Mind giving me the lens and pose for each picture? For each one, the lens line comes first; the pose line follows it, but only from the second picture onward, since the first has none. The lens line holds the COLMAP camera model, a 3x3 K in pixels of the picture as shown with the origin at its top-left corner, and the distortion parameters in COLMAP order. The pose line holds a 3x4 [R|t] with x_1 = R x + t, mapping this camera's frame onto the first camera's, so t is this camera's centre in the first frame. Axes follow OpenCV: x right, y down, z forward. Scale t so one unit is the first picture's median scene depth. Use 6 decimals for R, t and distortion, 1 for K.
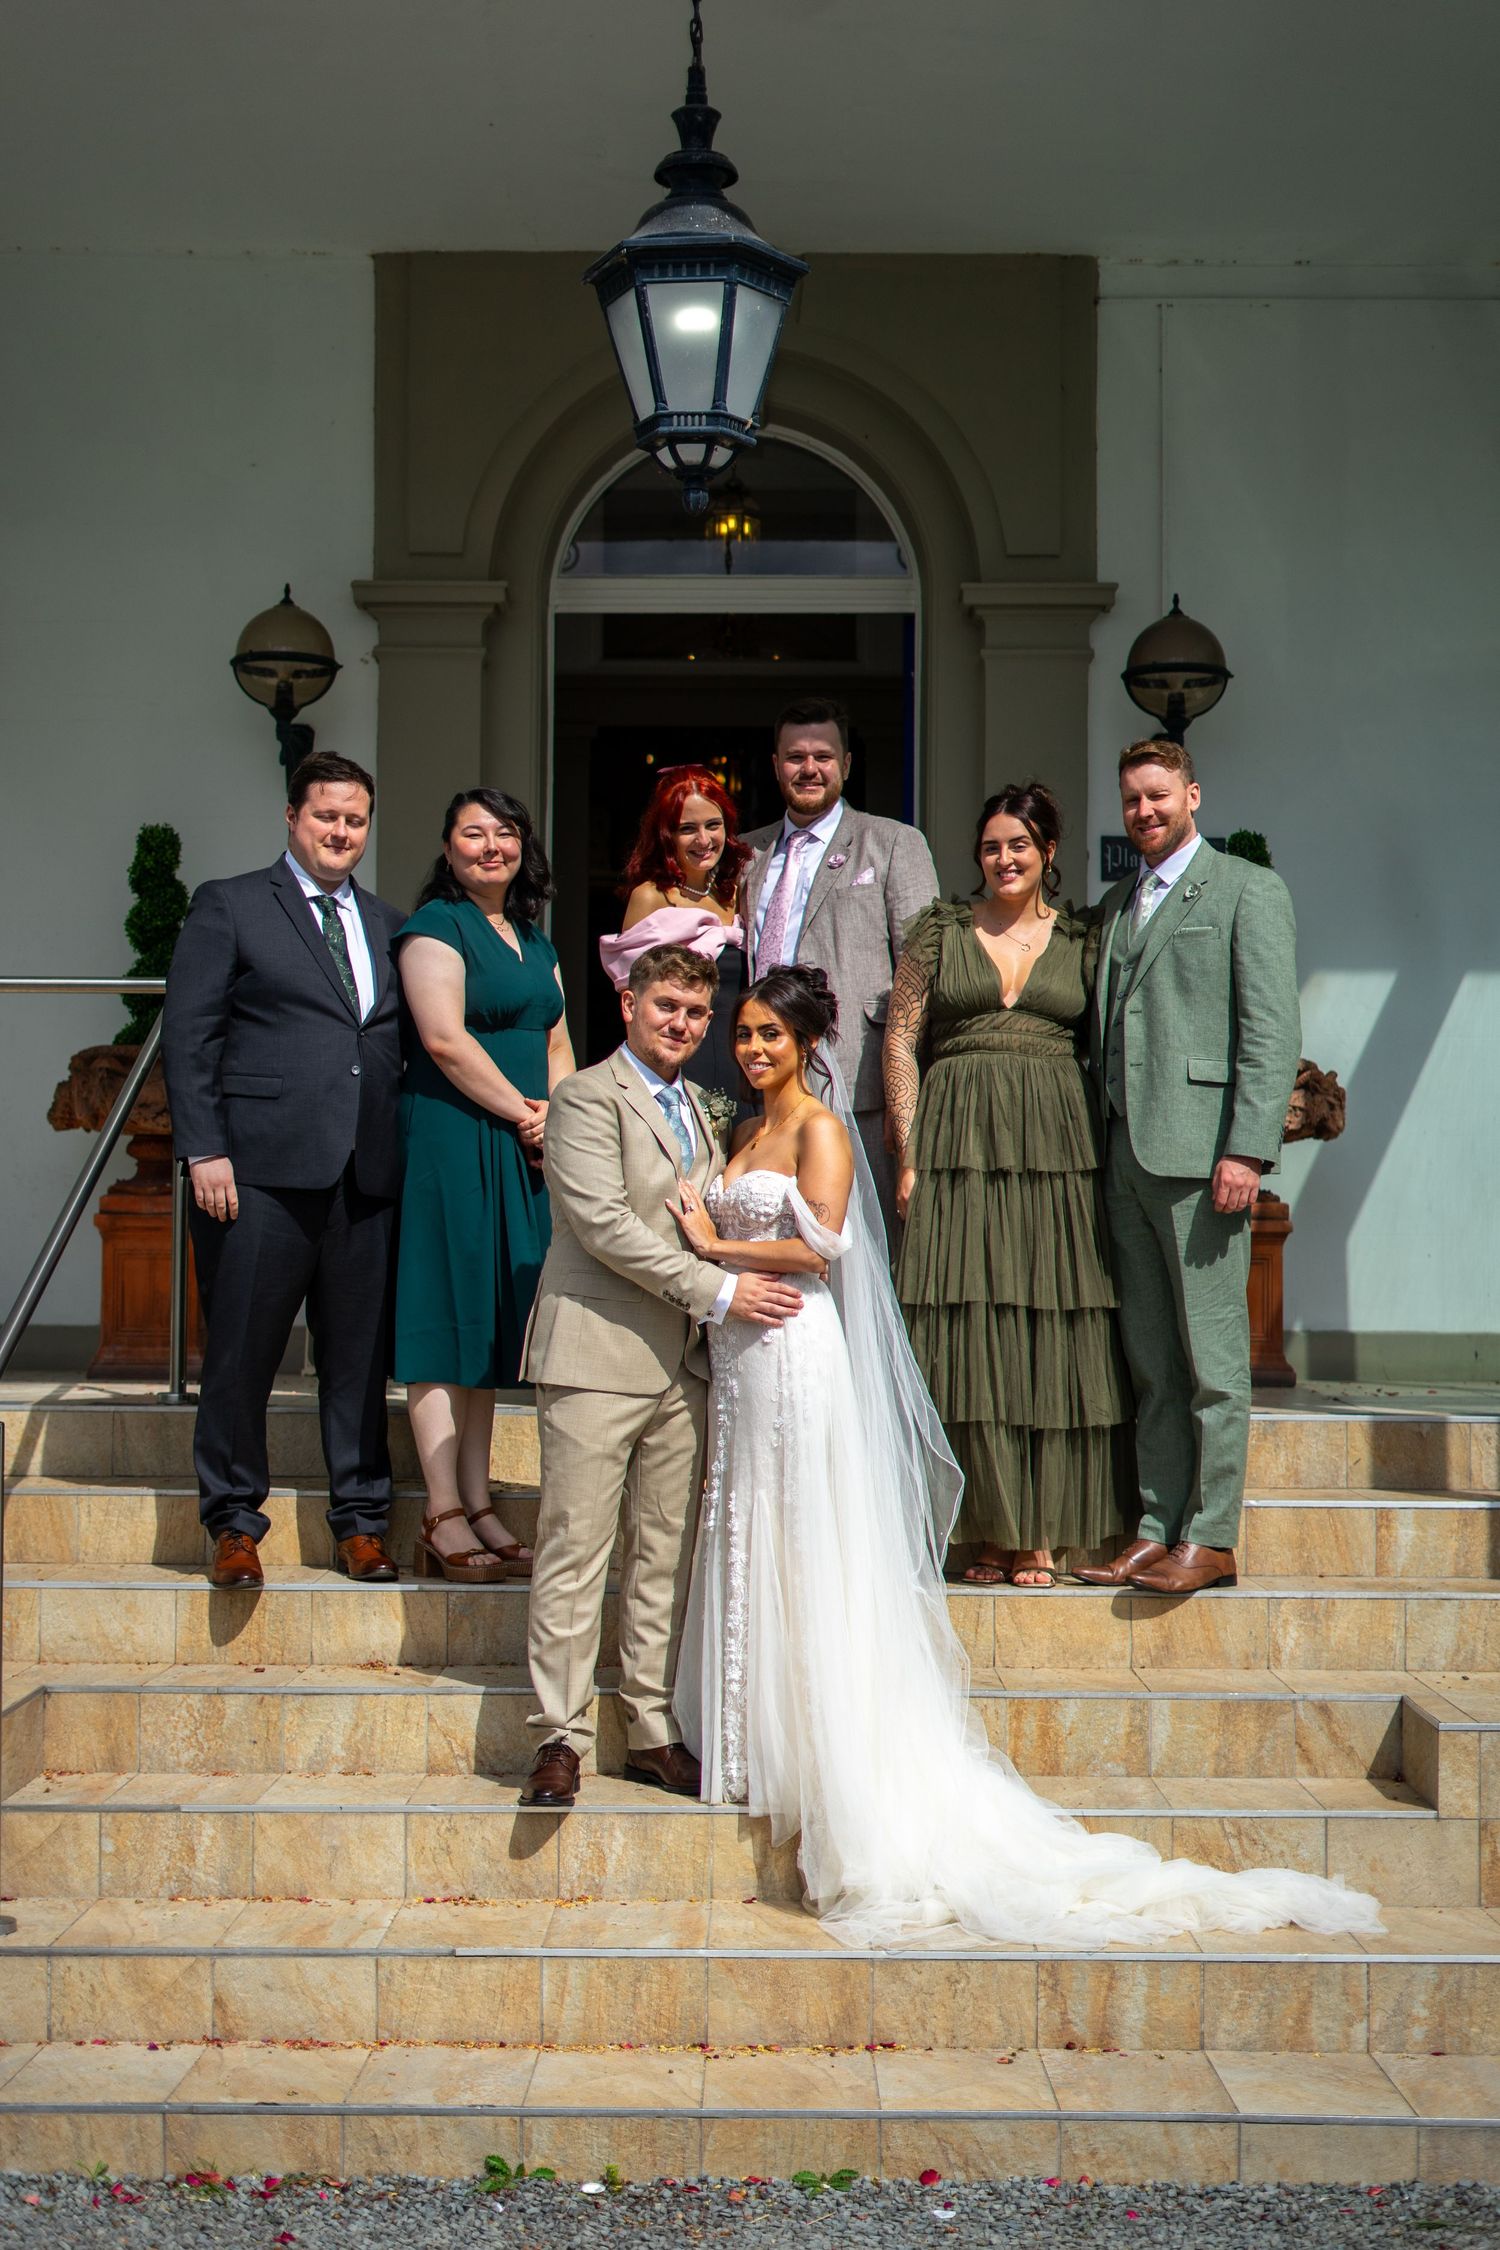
lens RADIAL K [[3271.8, 0, 750.0], [0, 3271.8, 1125.0], [0, 0, 1]] dist [-0.016111, 0.011005]
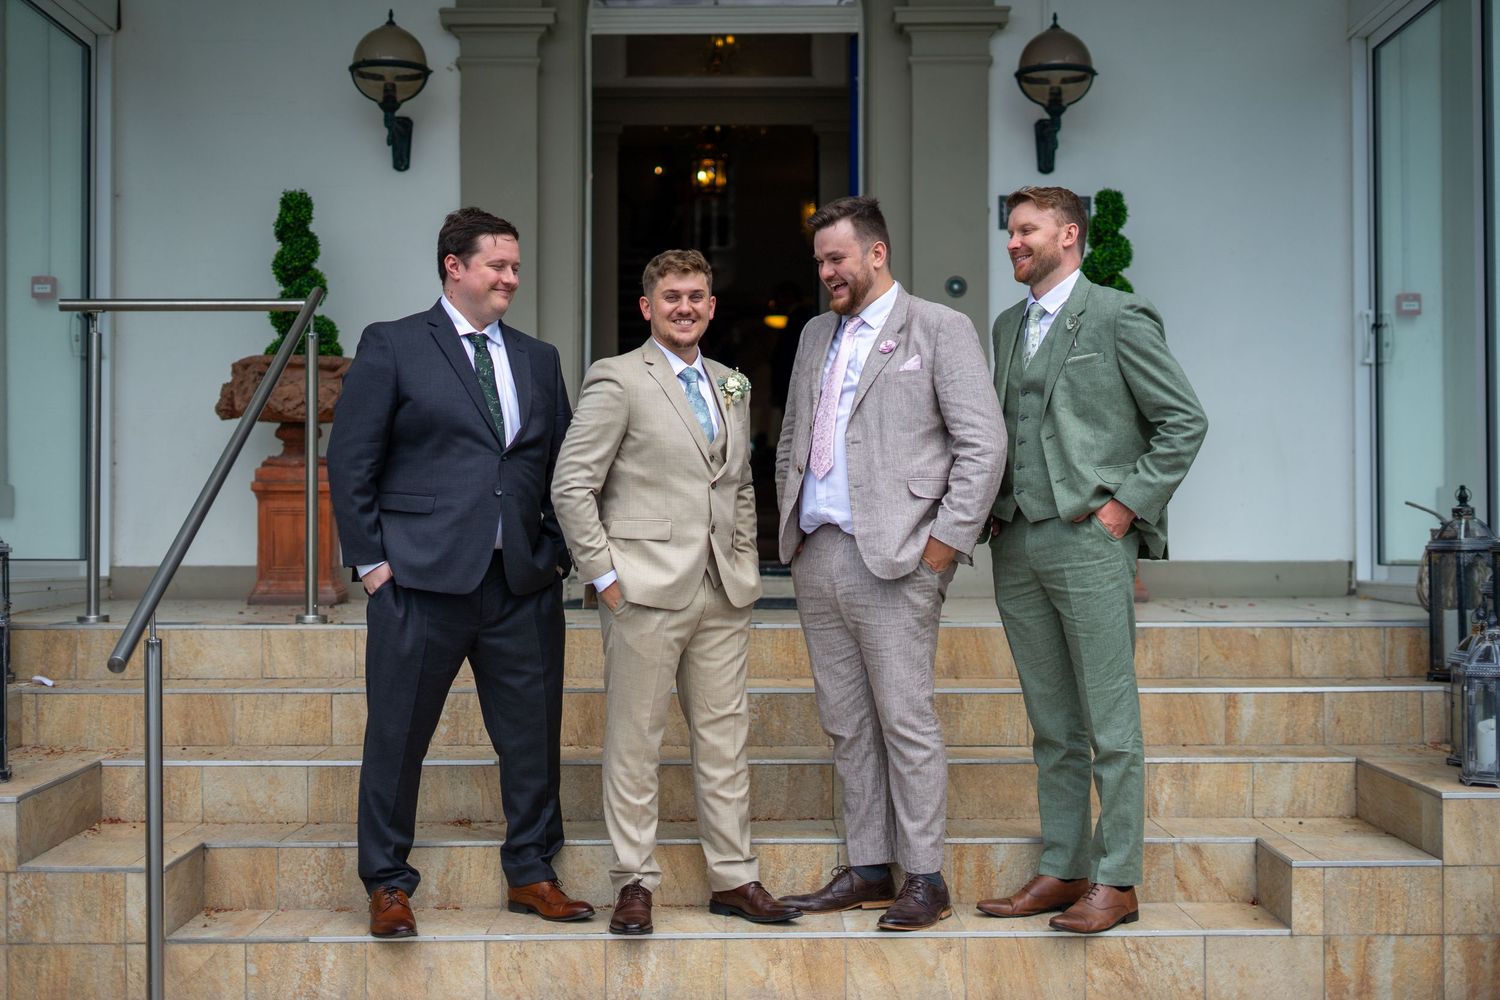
lens RADIAL K [[2181.2, 0, 771.9], [0, 2181.2, 459.1], [0, 0, 1]] dist [-0.016111, 0.011005]
pose [[0.999683, -0.008315, 0.023779, -0.010944], [0.008037, 0.999899, 0.011763, 0.011648], [-0.023875, -0.011568, 0.999648, 0.132327]]
